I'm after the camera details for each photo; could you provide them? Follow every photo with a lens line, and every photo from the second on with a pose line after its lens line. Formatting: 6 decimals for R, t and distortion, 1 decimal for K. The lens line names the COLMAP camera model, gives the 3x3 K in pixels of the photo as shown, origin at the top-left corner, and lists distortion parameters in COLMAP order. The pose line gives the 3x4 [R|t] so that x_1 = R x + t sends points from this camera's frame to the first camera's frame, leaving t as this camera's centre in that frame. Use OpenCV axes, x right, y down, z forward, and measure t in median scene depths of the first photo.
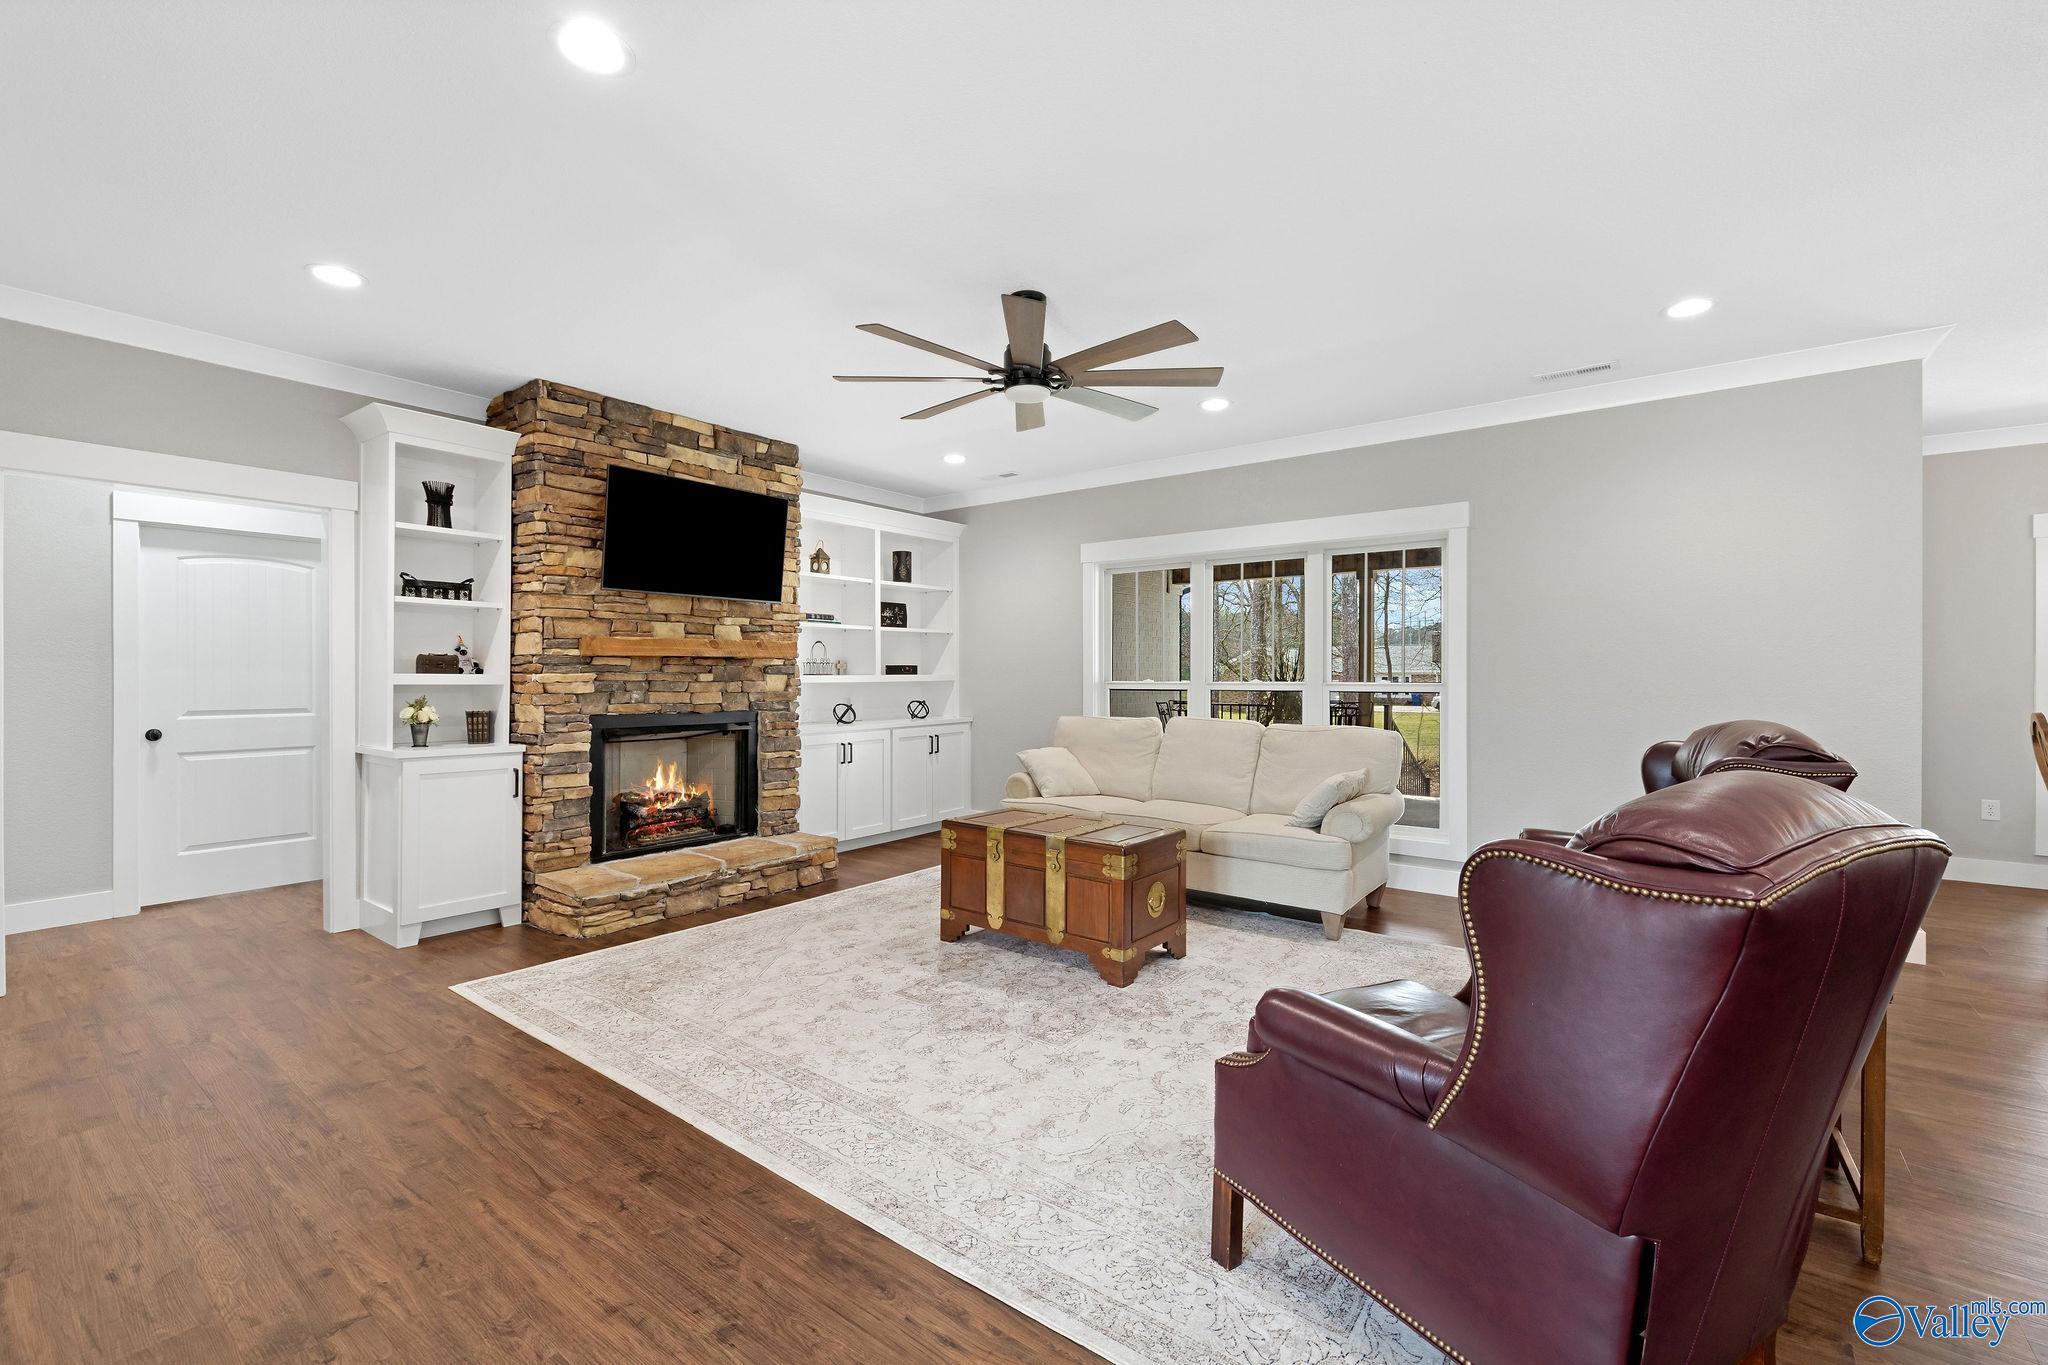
lens RADIAL K [[874.8, 0, 1023.2], [0, 874.8, 679.0], [0, 0, 1]] dist [0.002501, 0.000111]
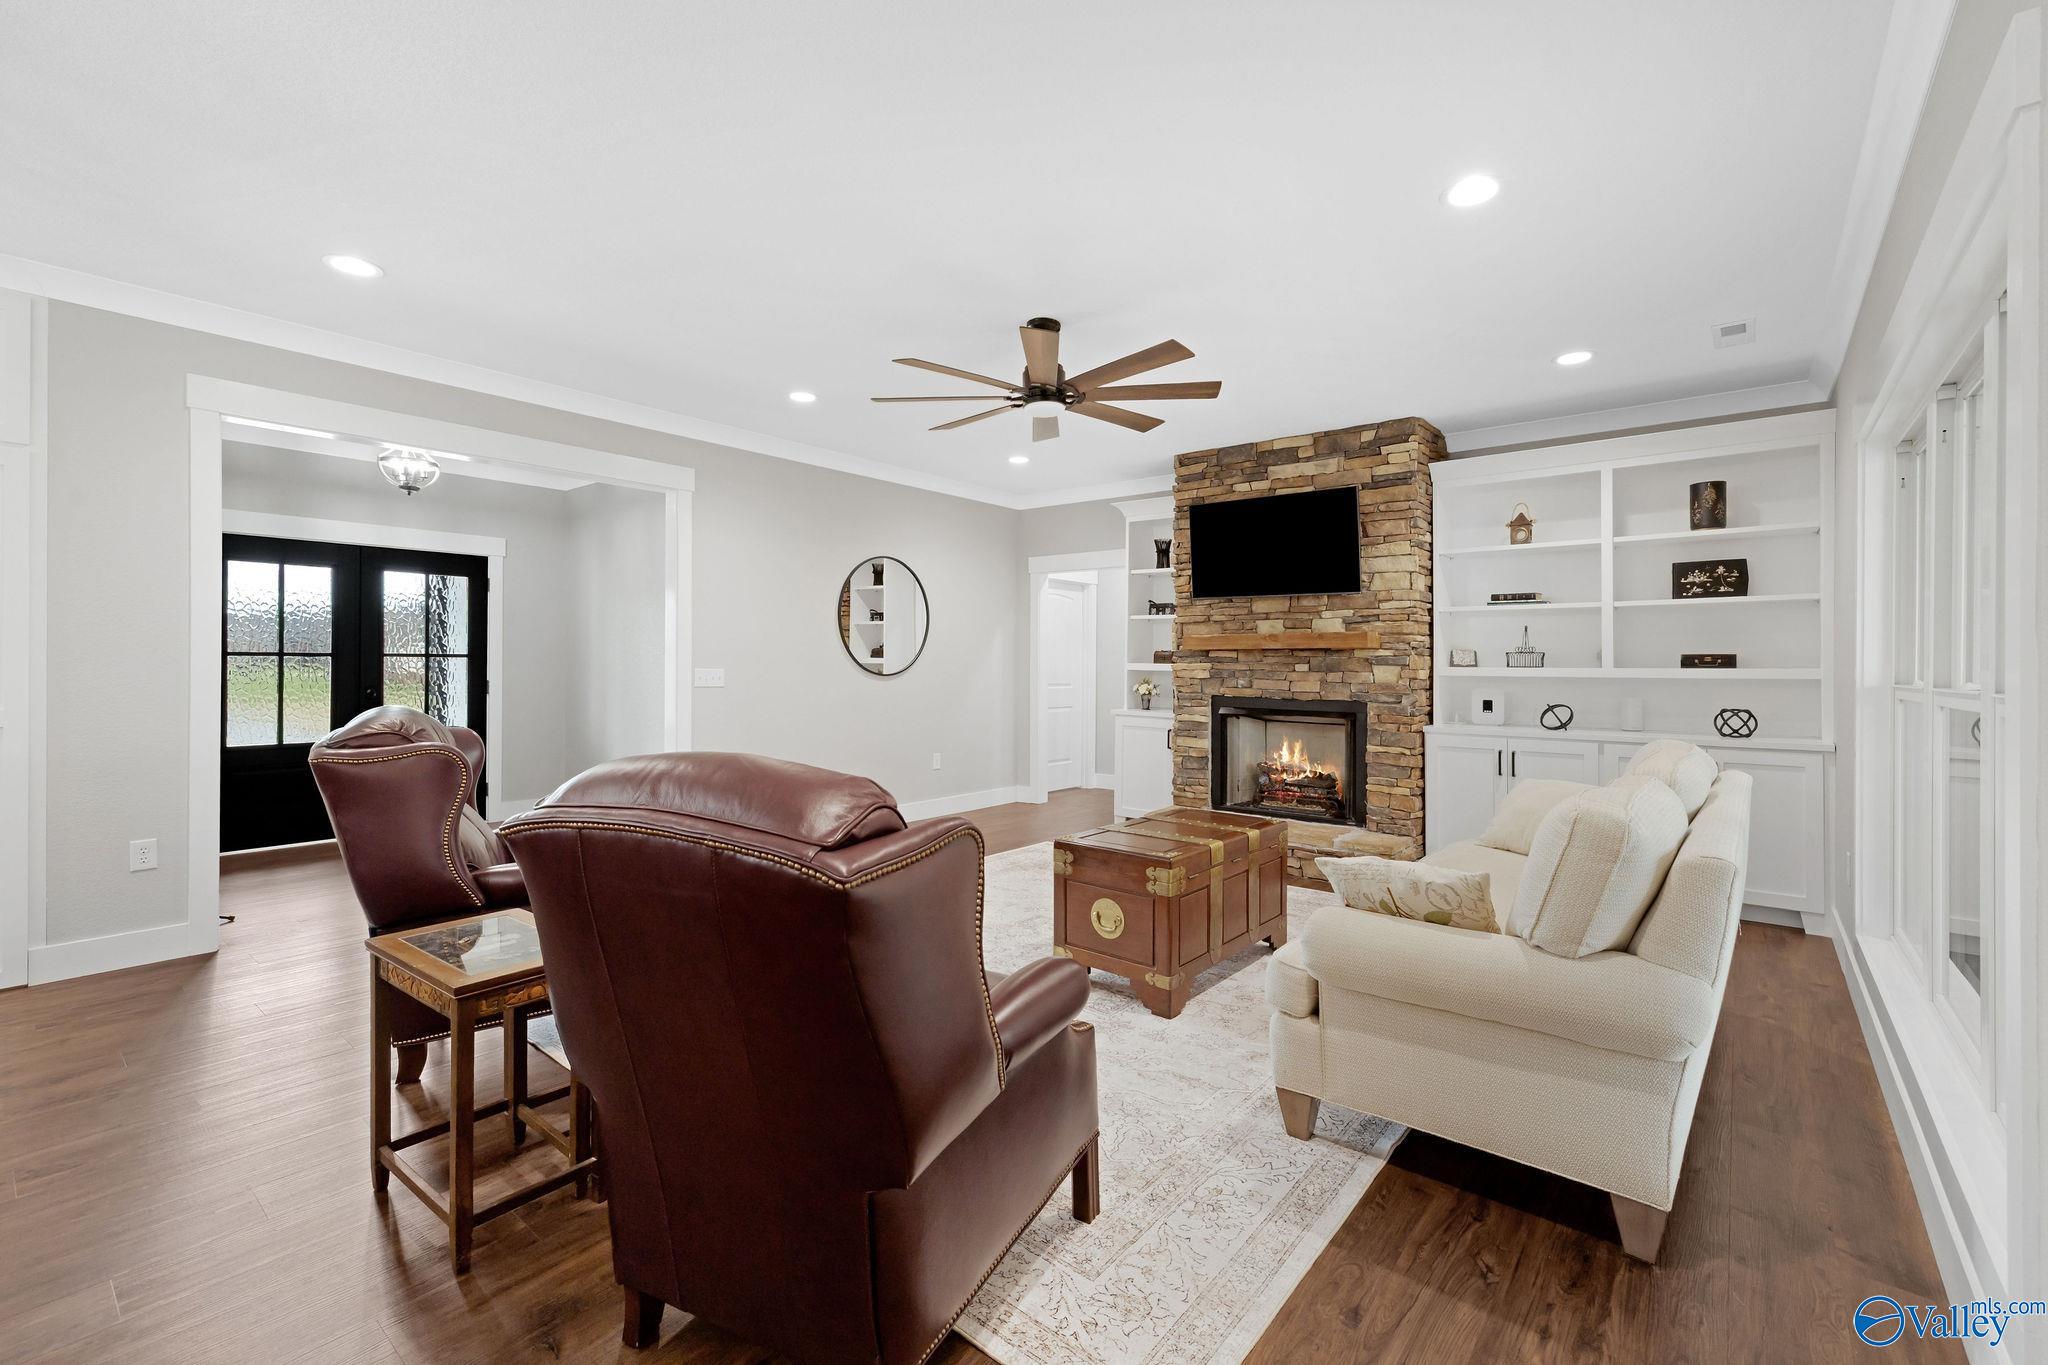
lens RADIAL K [[874.8, 0, 1001.8], [0, 874.8, 667.9], [0, 0, 1]] dist [0.002501, 0.000111]
pose [[-0.040734, 0.005924, -0.999152, 0.852427], [-0.011990, 0.999908, 0.006418, -0.004480], [0.999098, 0.012241, -0.040660, 0.761266]]
